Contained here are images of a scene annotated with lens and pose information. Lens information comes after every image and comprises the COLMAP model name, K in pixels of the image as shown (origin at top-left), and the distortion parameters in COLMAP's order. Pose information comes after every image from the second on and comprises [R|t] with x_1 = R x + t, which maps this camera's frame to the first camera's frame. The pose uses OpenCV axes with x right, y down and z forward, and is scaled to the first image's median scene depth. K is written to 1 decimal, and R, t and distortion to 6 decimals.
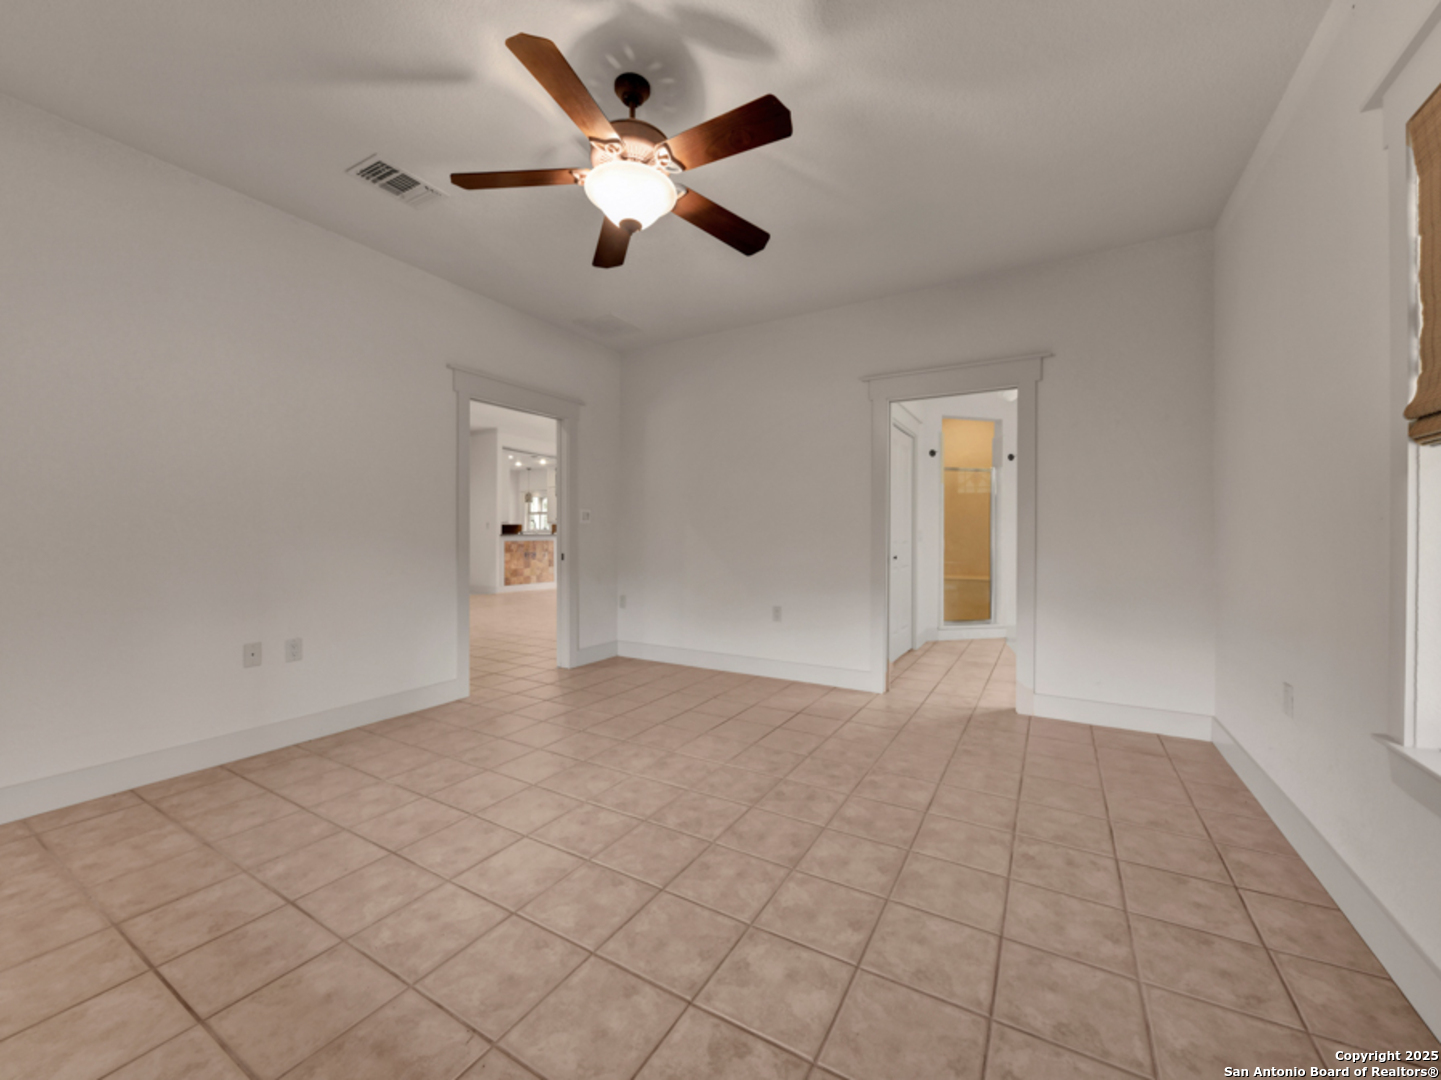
lens RADIAL K [[572.3, 0, 718.9], [0, 572.3, 539.9], [0, 0, 1]] dist [0.007956, -0.003783]
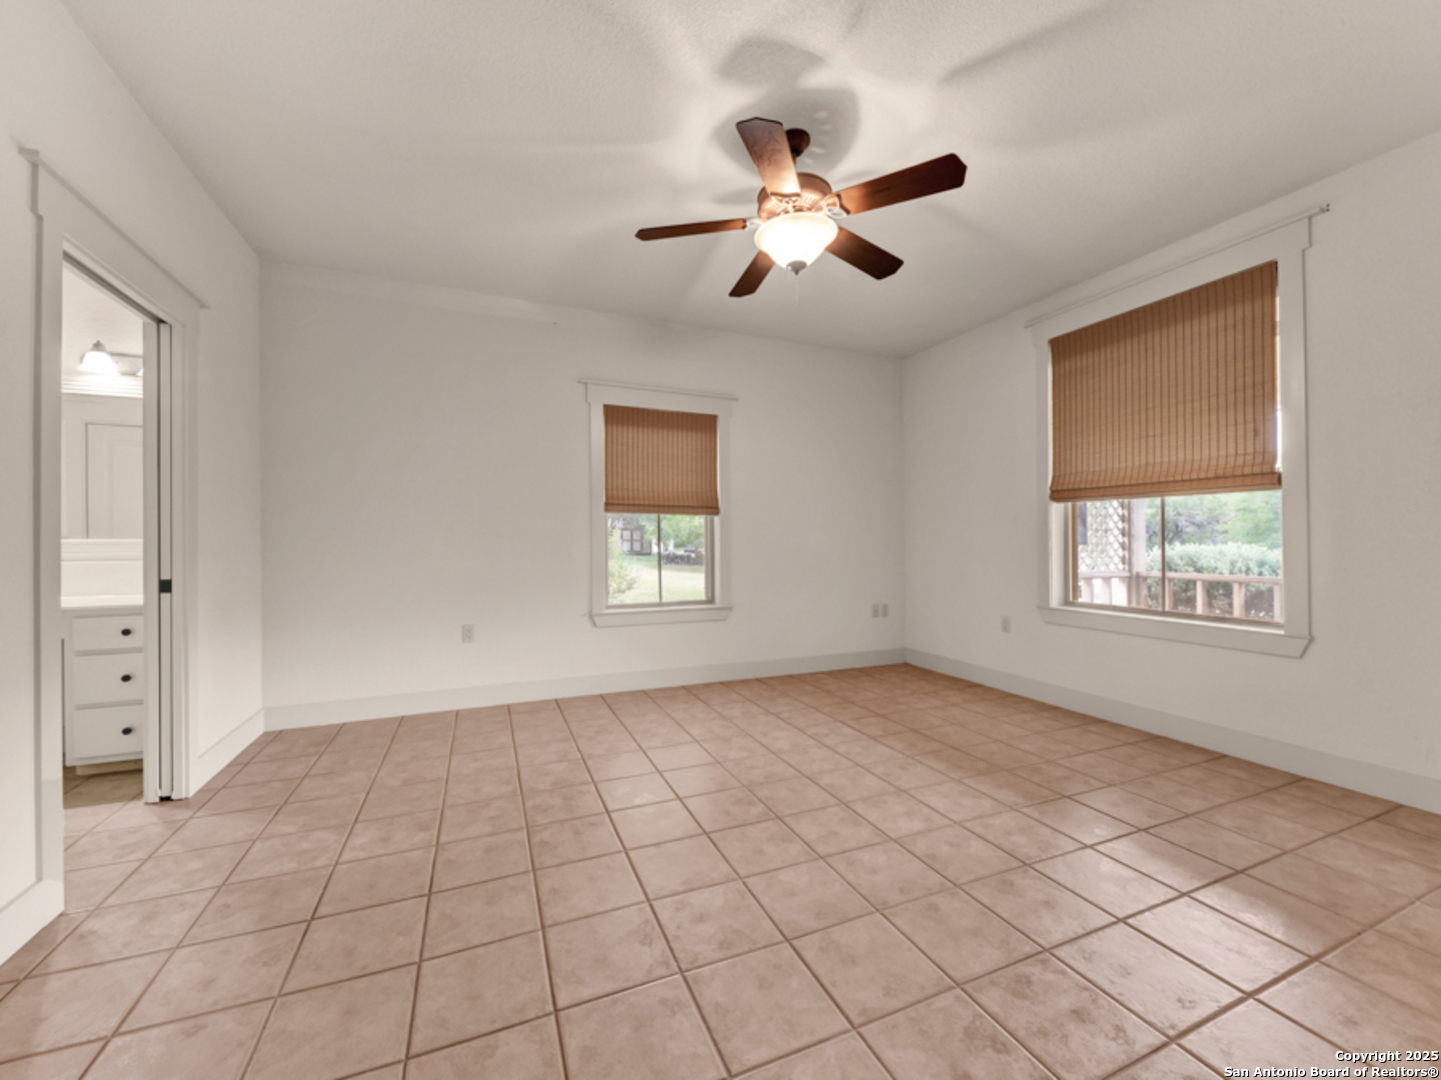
lens RADIAL K [[572.3, 0, 726.6], [0, 572.3, 537.0], [0, 0, 1]] dist [0.007956, -0.003783]
pose [[-0.809477, 0.002925, 0.587144, -0.672070], [0.007097, 0.999963, 0.004803, -0.018907], [-0.587109, 0.008055, -0.809468, 1.919716]]
